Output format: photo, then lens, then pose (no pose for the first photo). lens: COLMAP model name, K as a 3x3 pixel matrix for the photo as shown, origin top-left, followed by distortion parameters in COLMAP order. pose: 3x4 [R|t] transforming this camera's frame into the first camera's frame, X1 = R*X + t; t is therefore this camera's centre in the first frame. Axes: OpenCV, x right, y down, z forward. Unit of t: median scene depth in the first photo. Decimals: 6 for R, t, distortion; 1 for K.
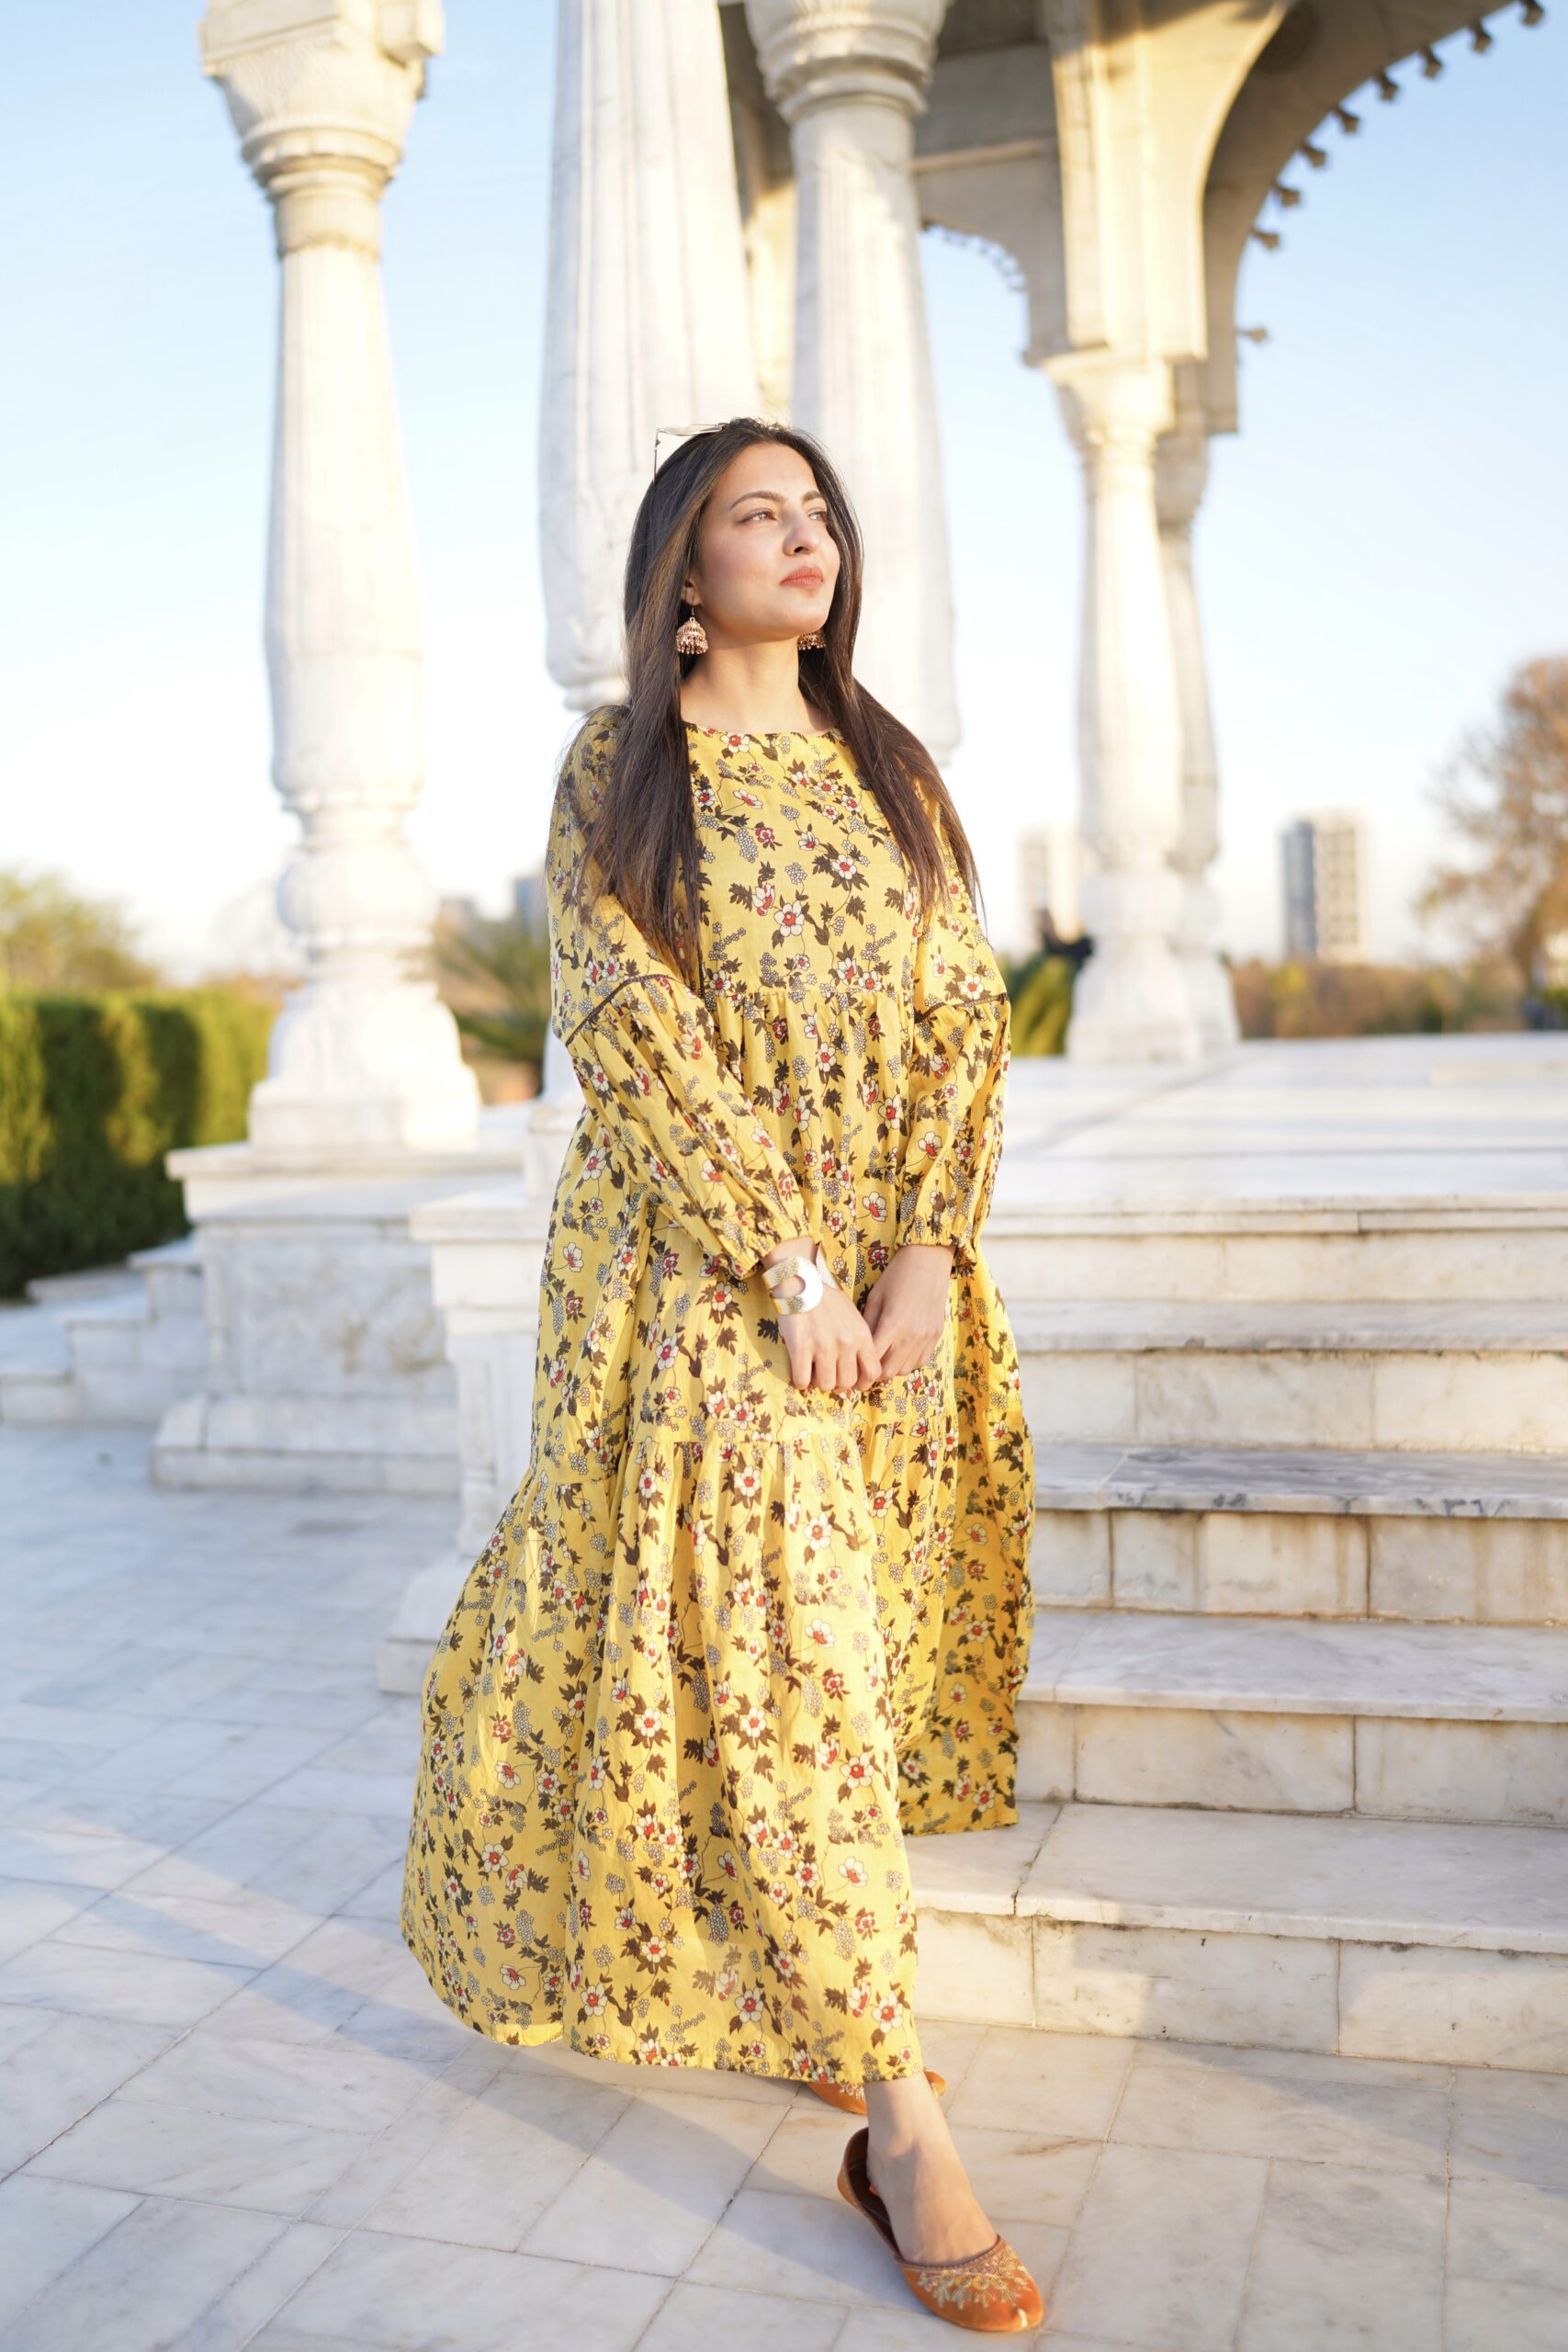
lens RADIAL K [[2248.8, 0, 791.3], [0, 2248.8, 1127.5], [0, 0, 1]] dist [-0.102930, 0.017075]
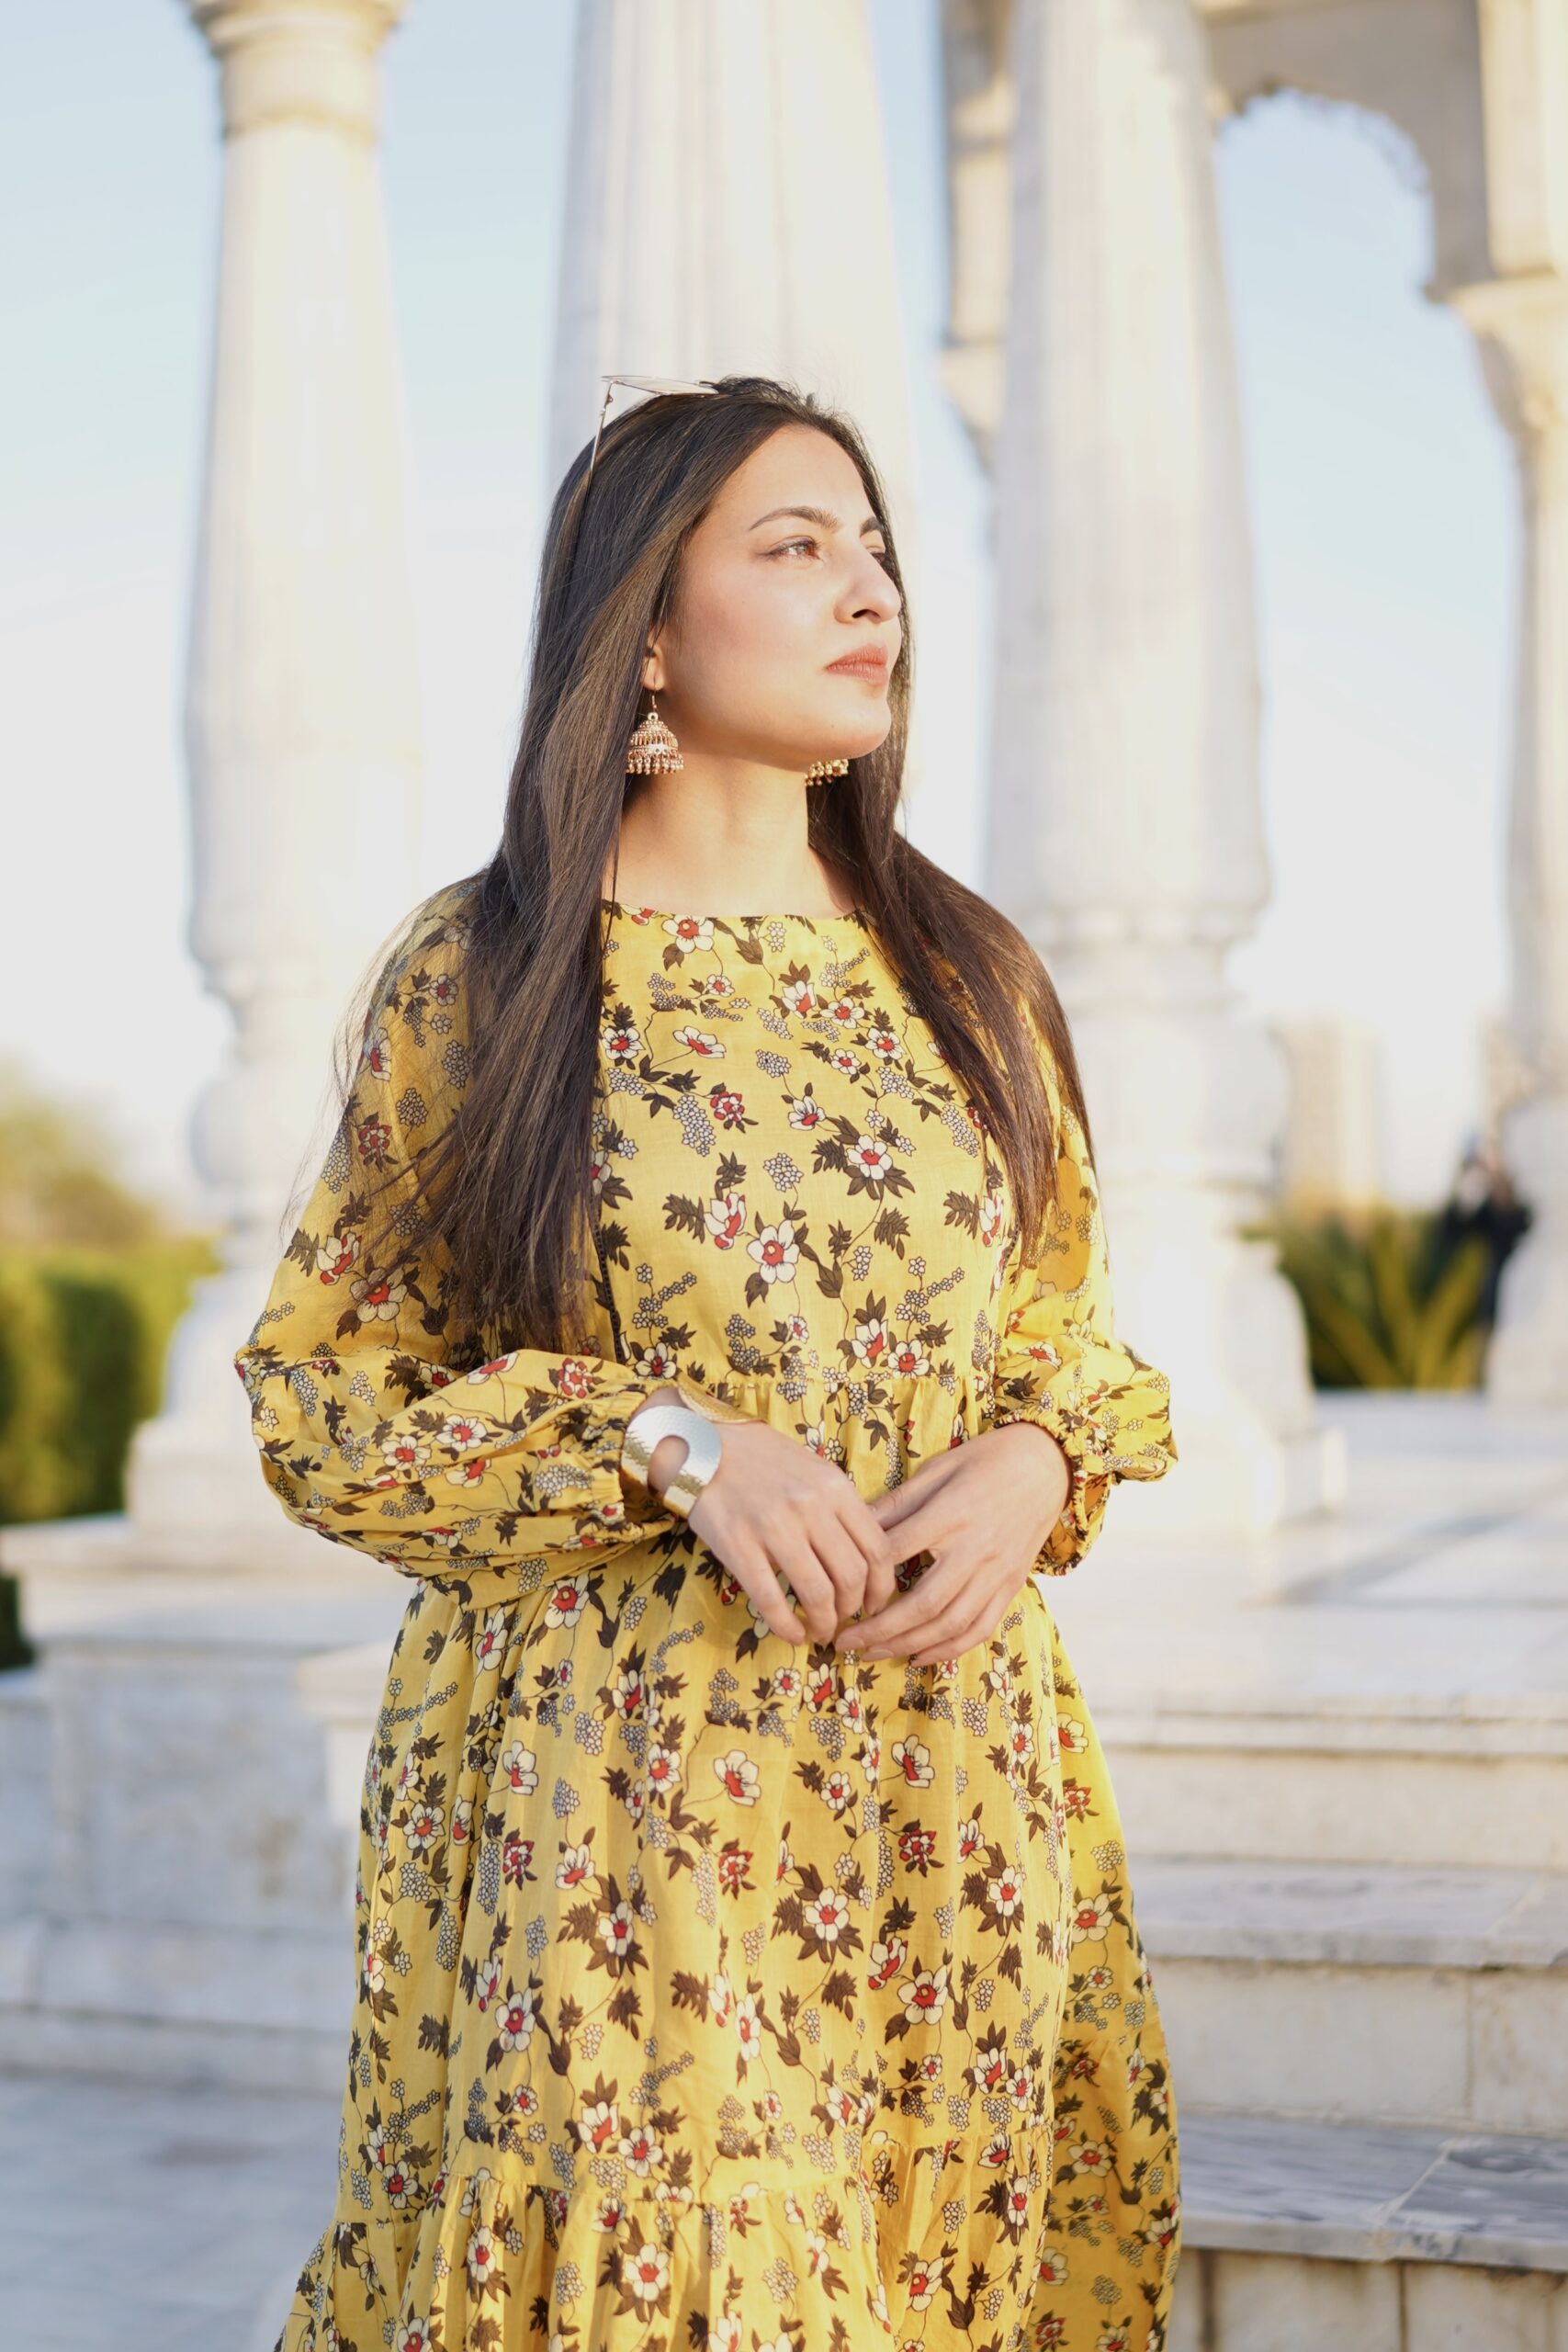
lens RADIAL K [[3441.5, 0, 784.0], [0, 3441.5, 1176.0], [0, 0, 1]] dist [-0.122776, 0.123689]
pose [[0.995011, 0.016221, -0.098436, 0.057766], [-0.024247, 0.996427, -0.080899, -0.026997], [0.096772, 0.082882, 0.991850, 0.089681]]
